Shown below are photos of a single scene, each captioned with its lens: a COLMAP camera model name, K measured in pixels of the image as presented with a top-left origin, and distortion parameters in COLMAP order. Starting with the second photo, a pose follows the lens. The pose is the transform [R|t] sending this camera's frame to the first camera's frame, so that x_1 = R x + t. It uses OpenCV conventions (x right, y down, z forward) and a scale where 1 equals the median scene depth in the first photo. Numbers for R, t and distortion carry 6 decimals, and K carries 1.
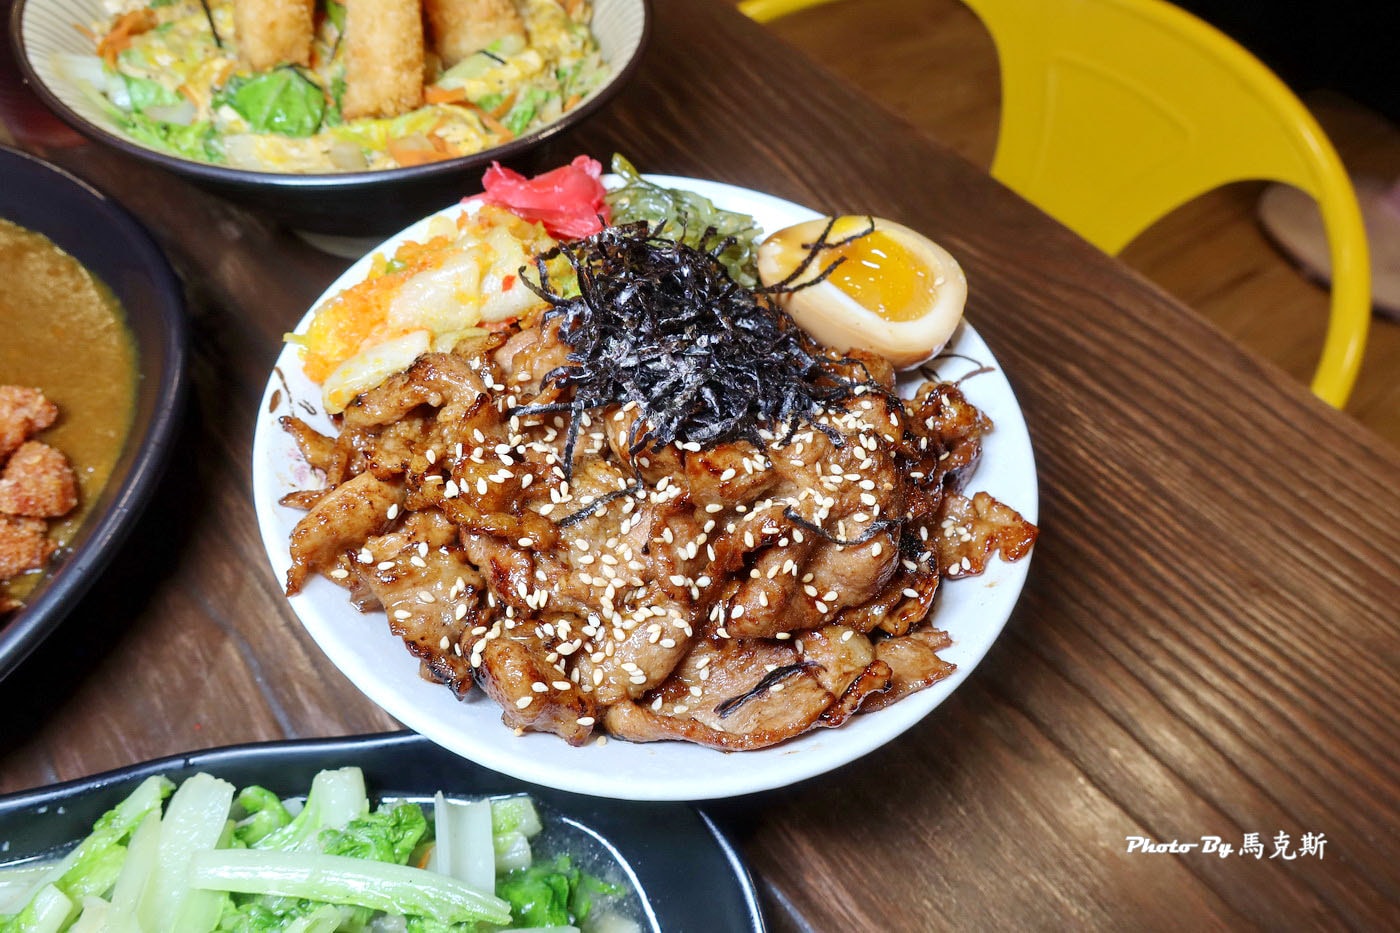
lens RADIAL K [[949.8, 0, 700.0], [0, 949.8, 466.5], [0, 0, 1]] dist [-0.012236, 0.002455]
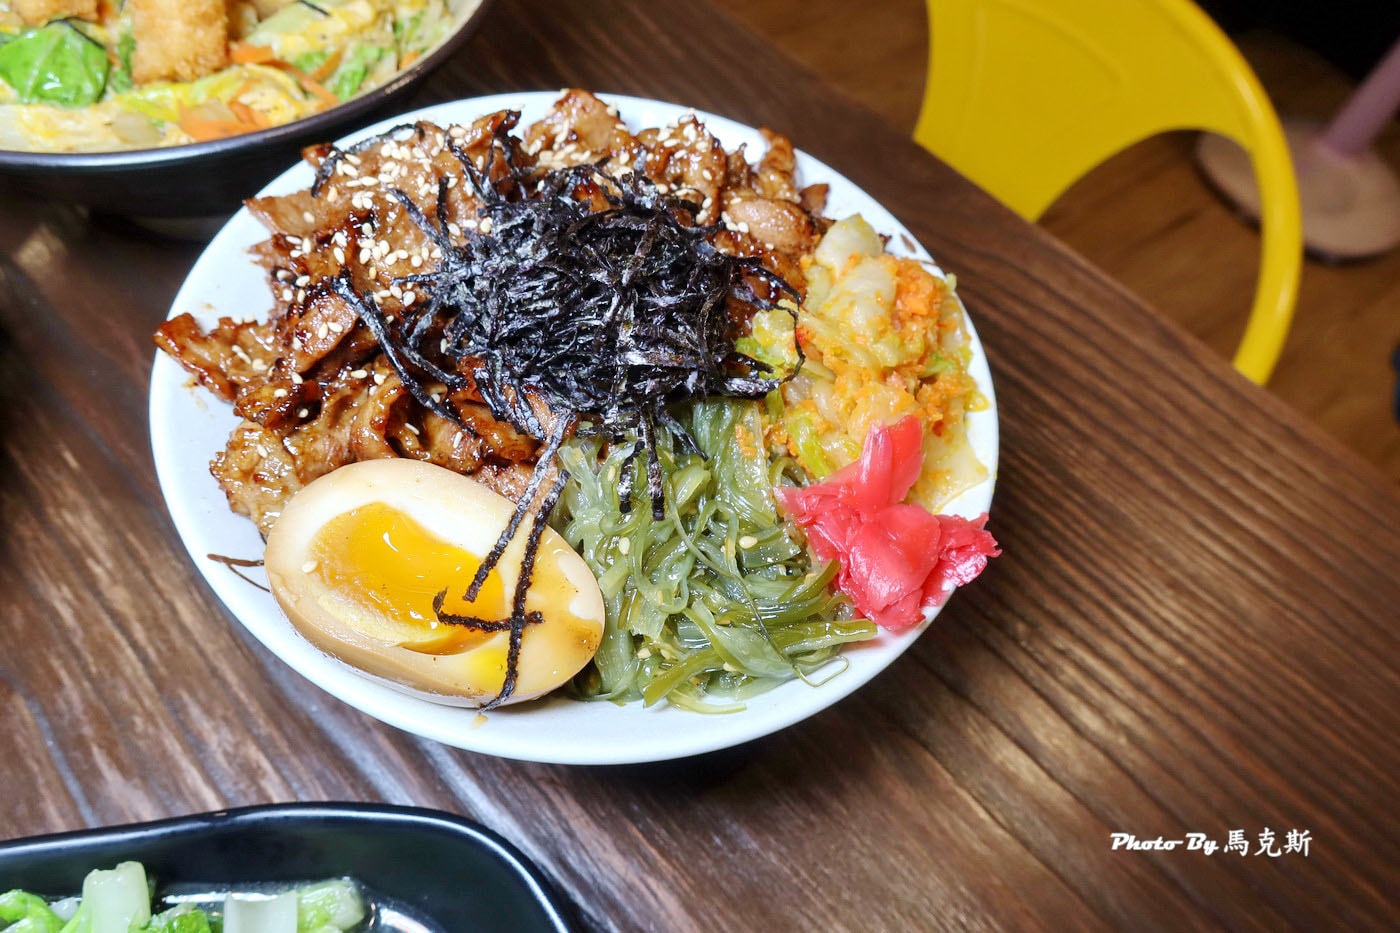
lens RADIAL K [[949.8, 0, 700.0], [0, 949.8, 466.5], [0, 0, 1]] dist [-0.012236, 0.002455]
pose [[0.998543, -0.023923, 0.048379, 0.080930], [0.021050, 0.998034, 0.059033, -0.058085], [-0.049696, -0.057929, 0.997083, 0.099129]]
